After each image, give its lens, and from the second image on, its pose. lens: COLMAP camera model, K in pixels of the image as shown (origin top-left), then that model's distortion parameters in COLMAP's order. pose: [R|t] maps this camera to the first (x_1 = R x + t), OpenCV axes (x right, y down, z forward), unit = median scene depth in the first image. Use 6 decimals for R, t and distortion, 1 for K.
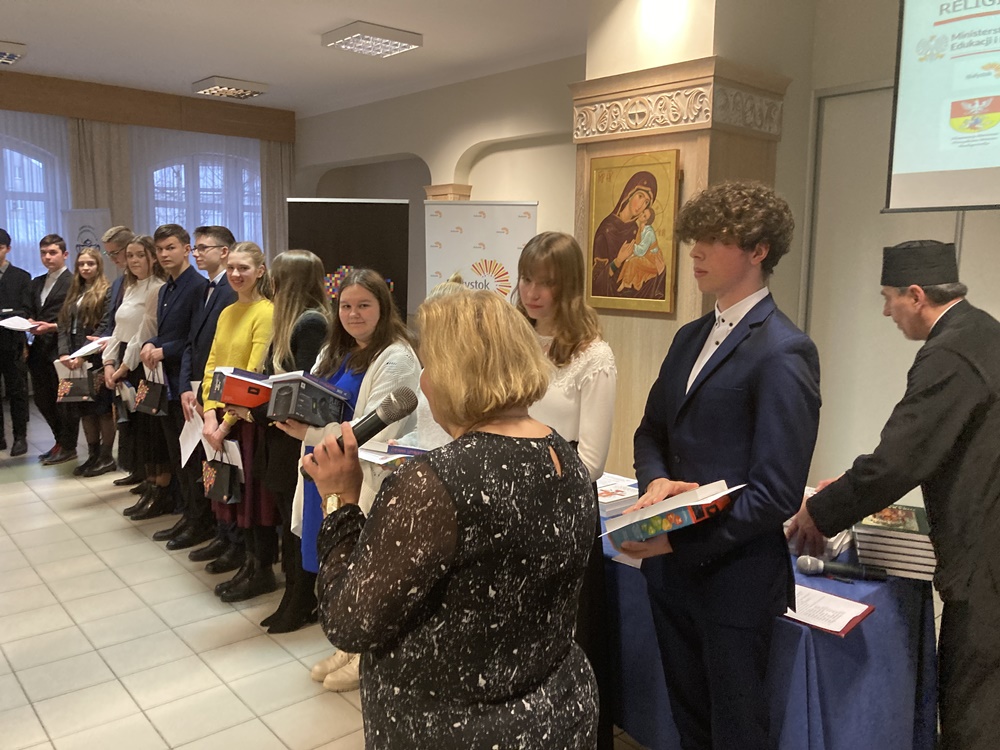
lens RADIAL K [[833.2, 0, 507.9], [0, 833.2, 365.2], [0, 0, 1]] dist [0.045772, -0.055125]
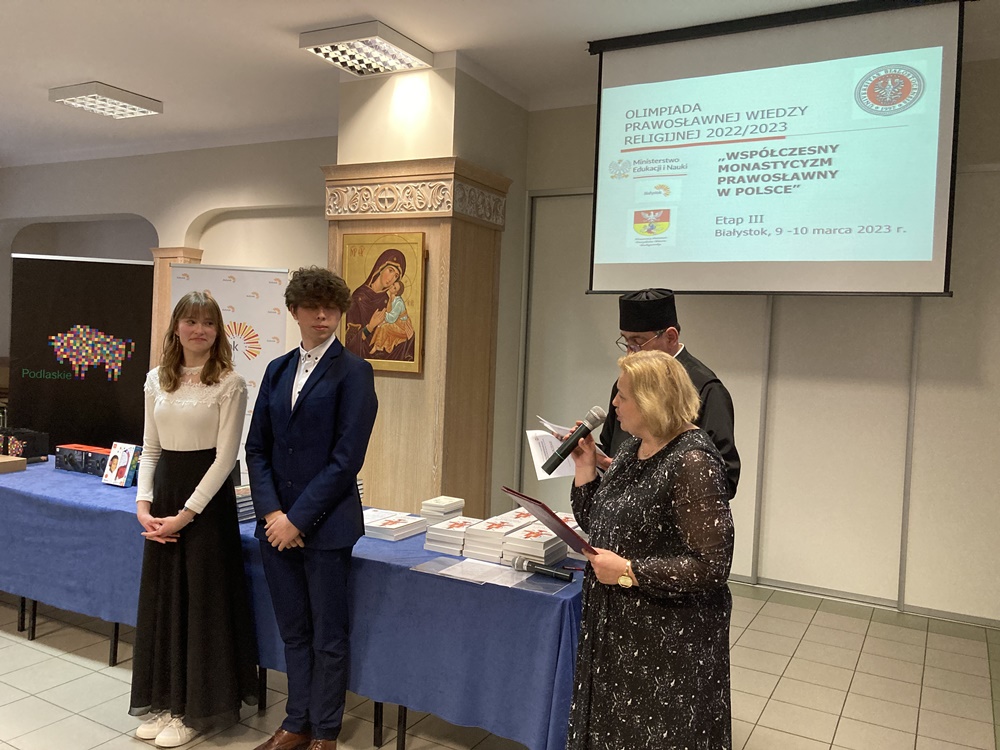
lens RADIAL K [[833.2, 0, 492.8], [0, 833.2, 391.0], [0, 0, 1]] dist [0.045772, -0.055125]
pose [[0.941746, -0.002636, 0.336313, -0.090421], [0.020155, 0.998614, -0.048611, 0.018851], [-0.335719, 0.052558, 0.940495, -0.102249]]
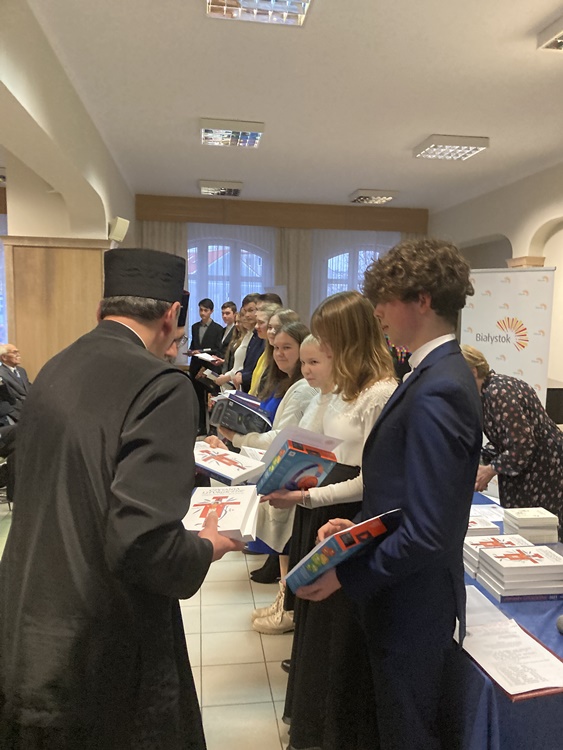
lens RADIAL K [[624.9, 0, 279.6], [0, 624.9, 376.2], [0, 0, 1]] dist [0.045772, -0.055125]
pose [[0.848278, 0.052493, -0.526943, 0.192280], [-0.073029, 0.997163, -0.018227, -0.003923], [0.524491, 0.053944, 0.849705, 0.085911]]
